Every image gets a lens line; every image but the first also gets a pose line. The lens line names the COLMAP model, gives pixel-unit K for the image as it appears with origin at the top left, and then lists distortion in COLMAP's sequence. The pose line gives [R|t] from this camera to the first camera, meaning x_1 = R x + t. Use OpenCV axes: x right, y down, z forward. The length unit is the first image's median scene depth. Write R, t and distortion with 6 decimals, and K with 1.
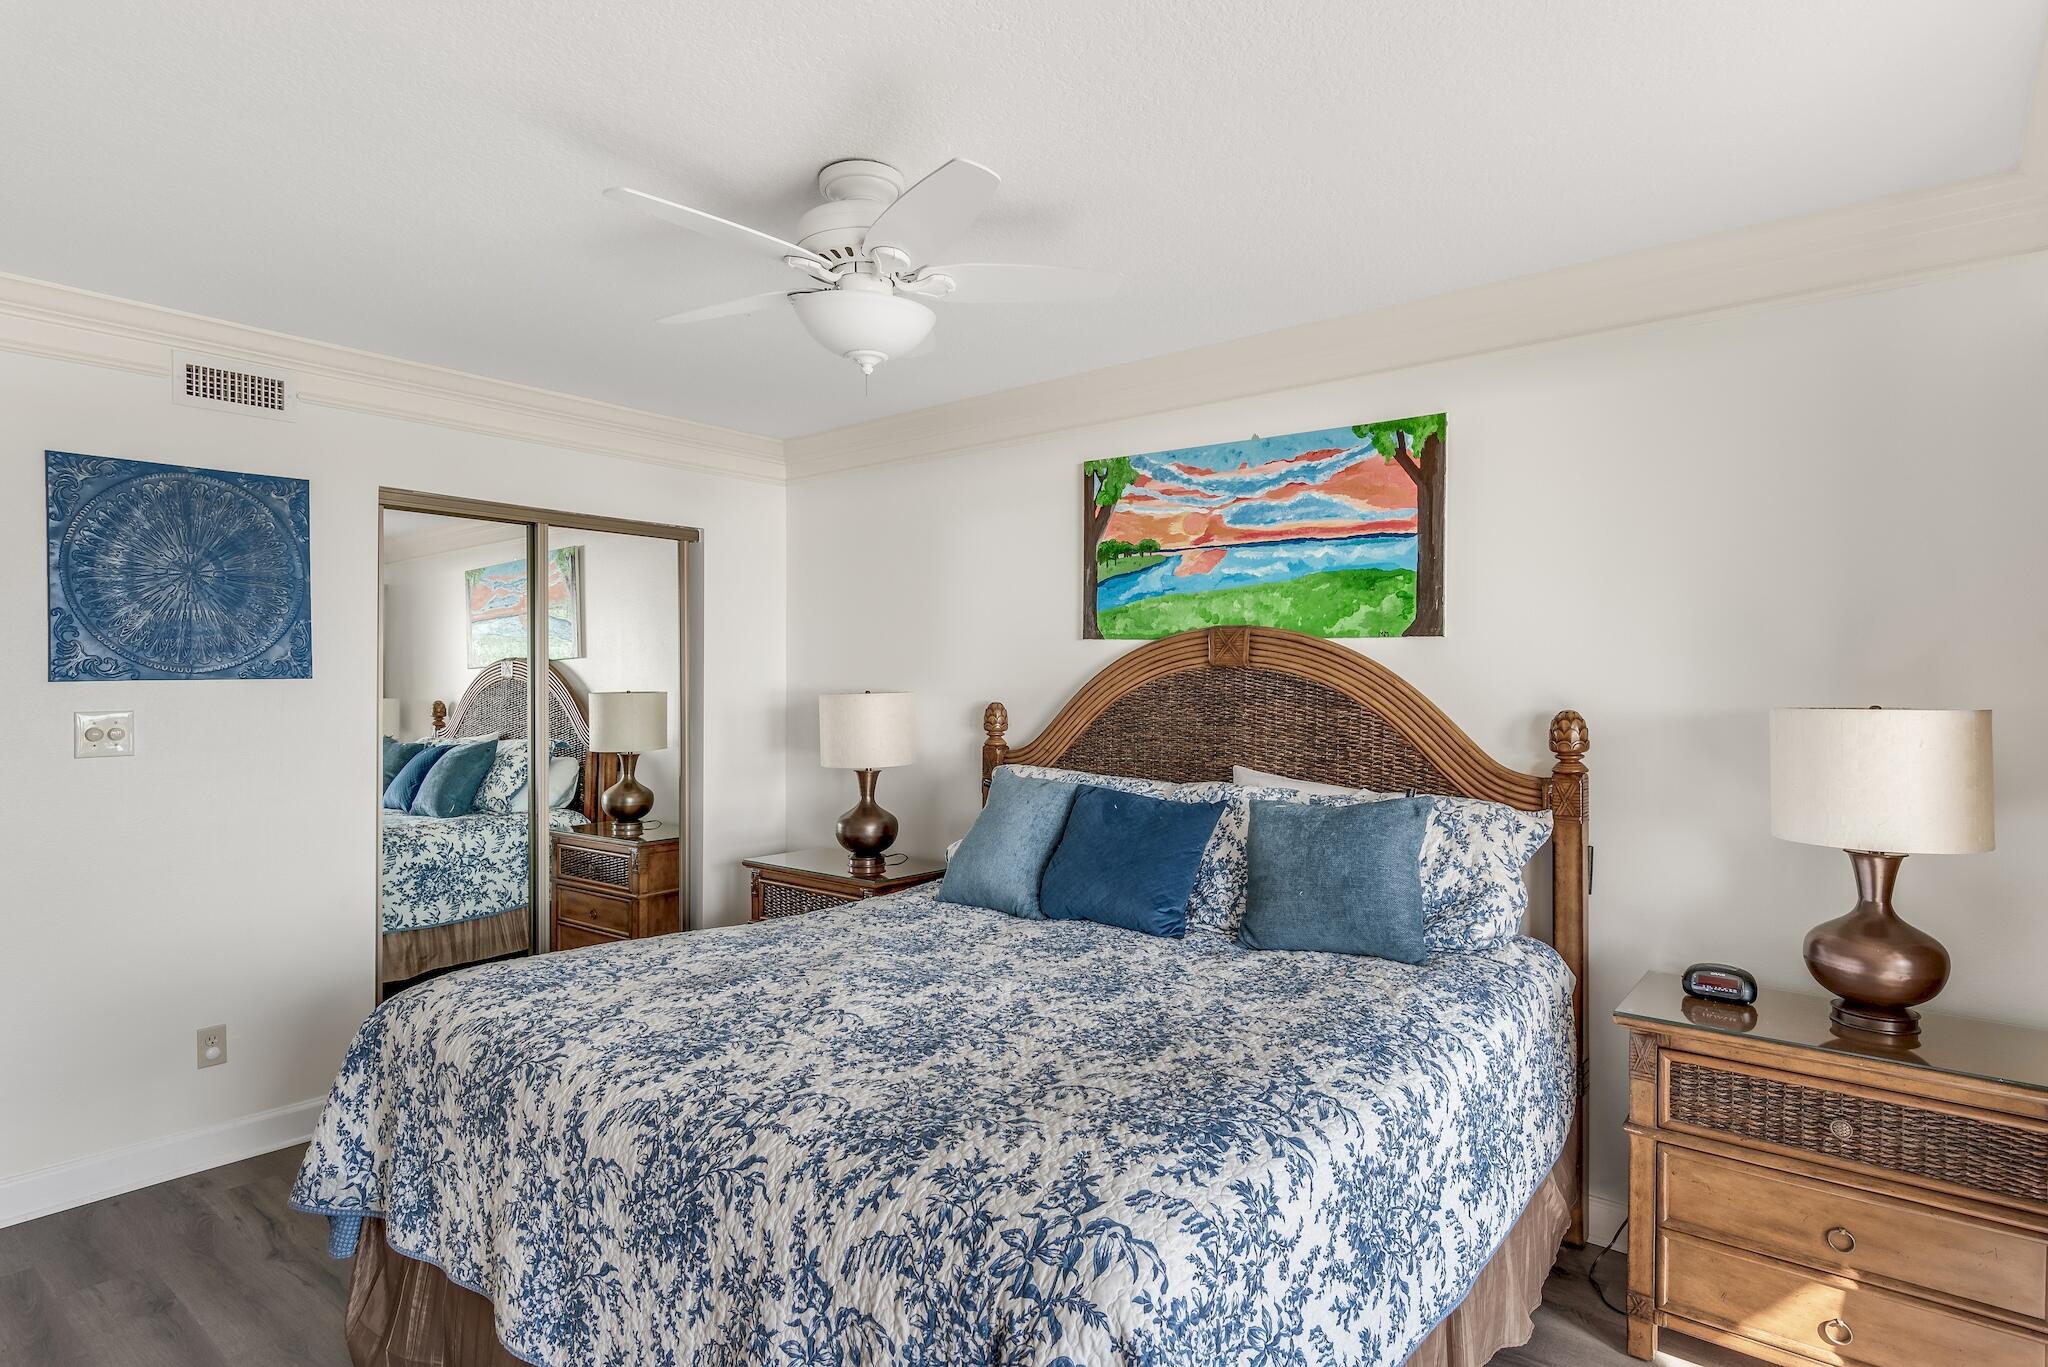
lens RADIAL K [[1056.5, 0, 1029.0], [0, 1056.5, 679.7], [0, 0, 1]] dist [-0.002126, -0.000356]
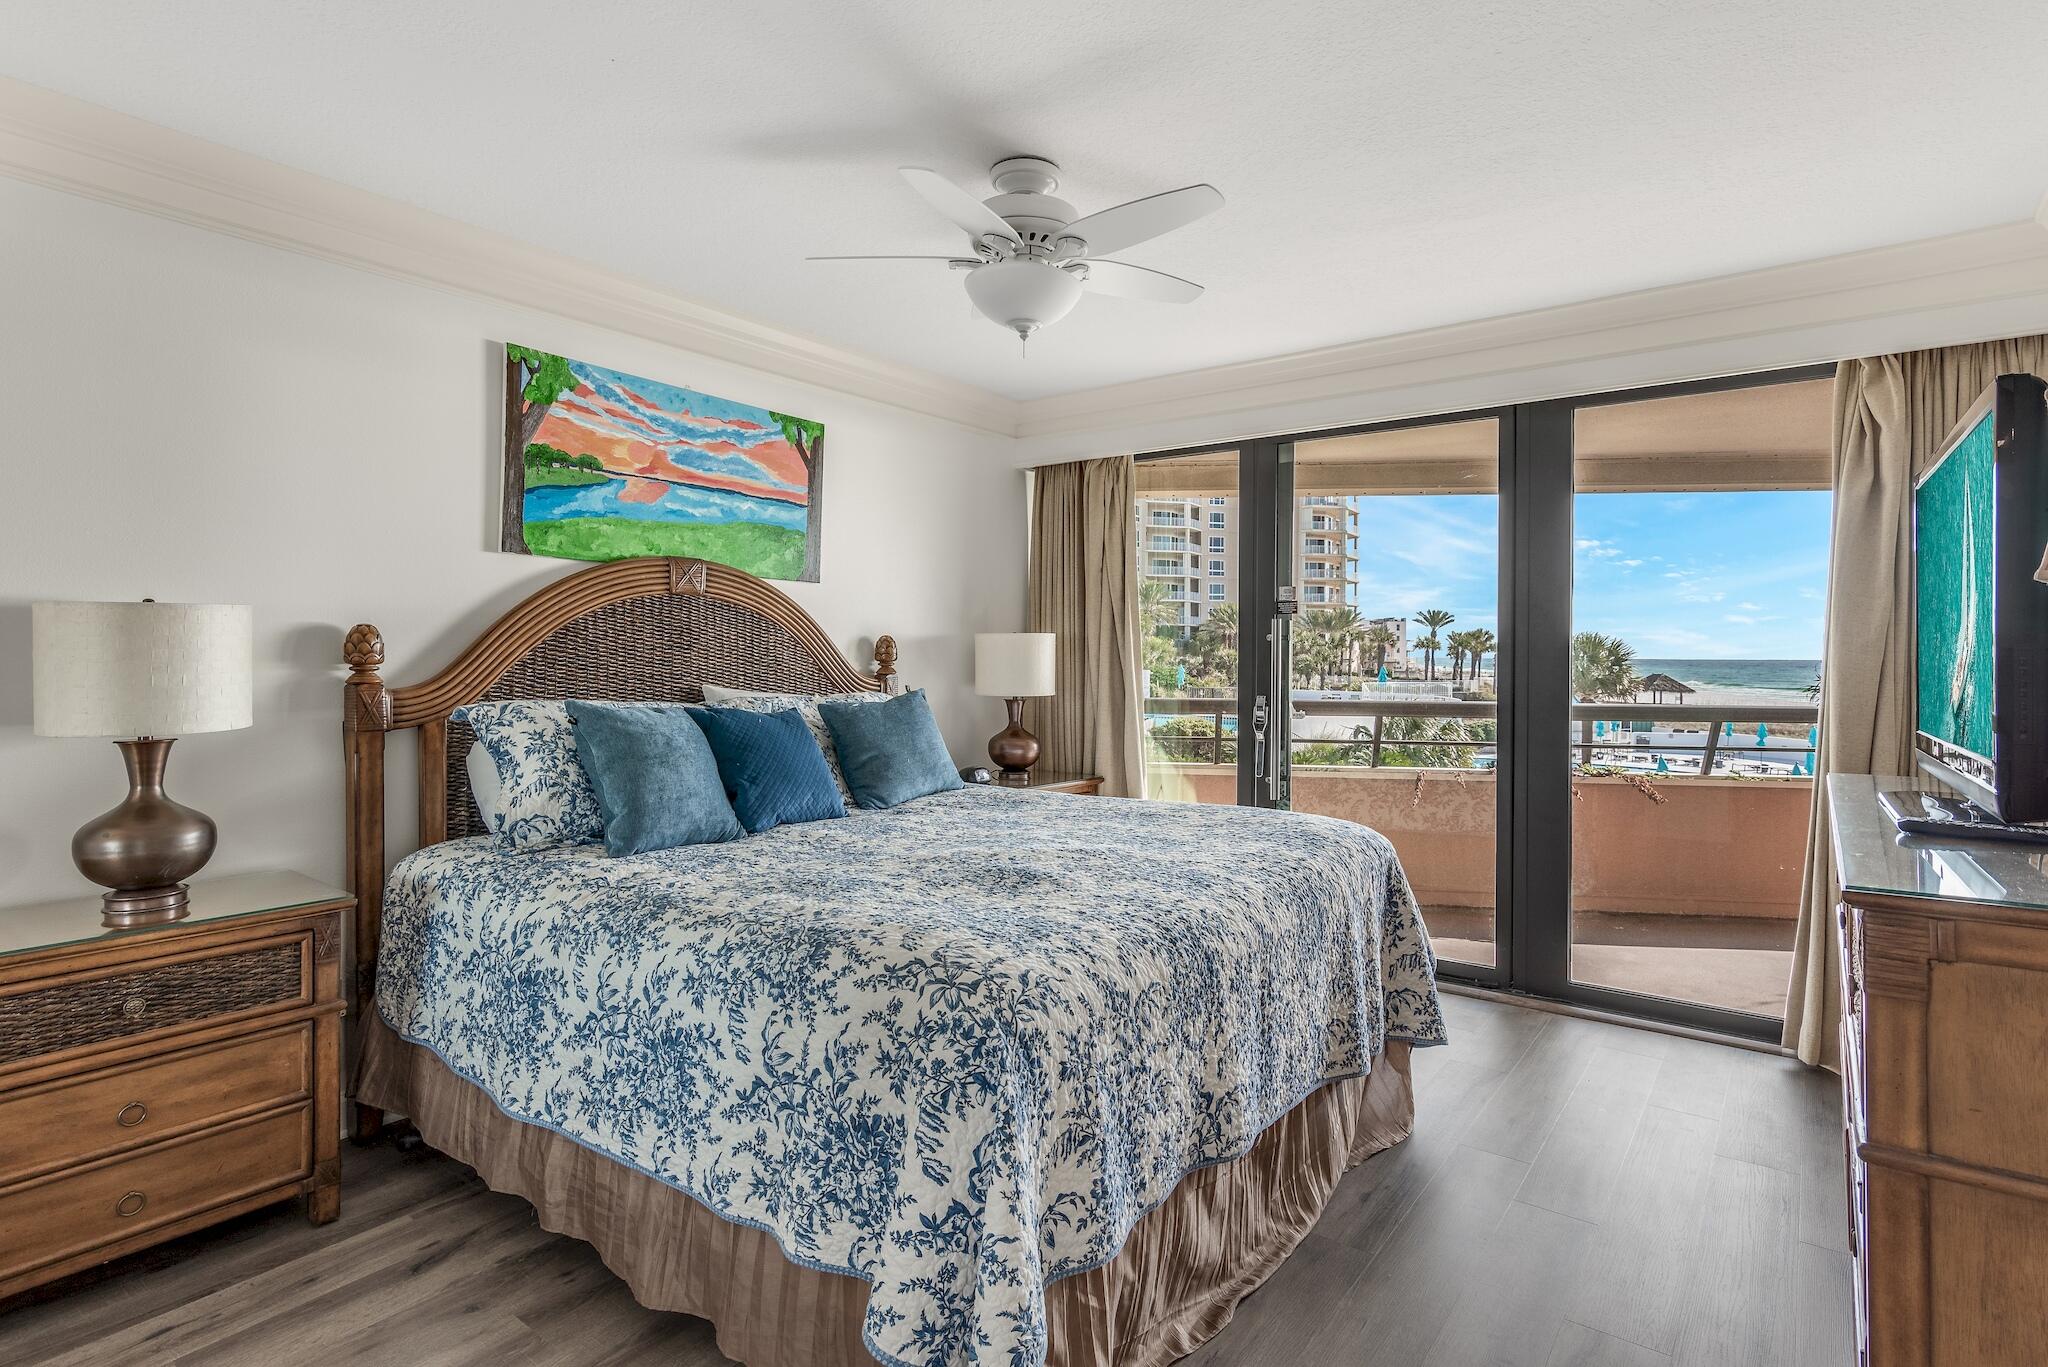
lens RADIAL K [[1056.5, 0, 1028.1], [0, 1056.5, 673.1], [0, 0, 1]] dist [-0.002126, -0.000356]
pose [[-0.028138, -0.009678, 0.999557, -0.860981], [0.004188, 0.999943, 0.009799, 0.055611], [-0.999595, 0.004462, -0.028096, 0.647389]]
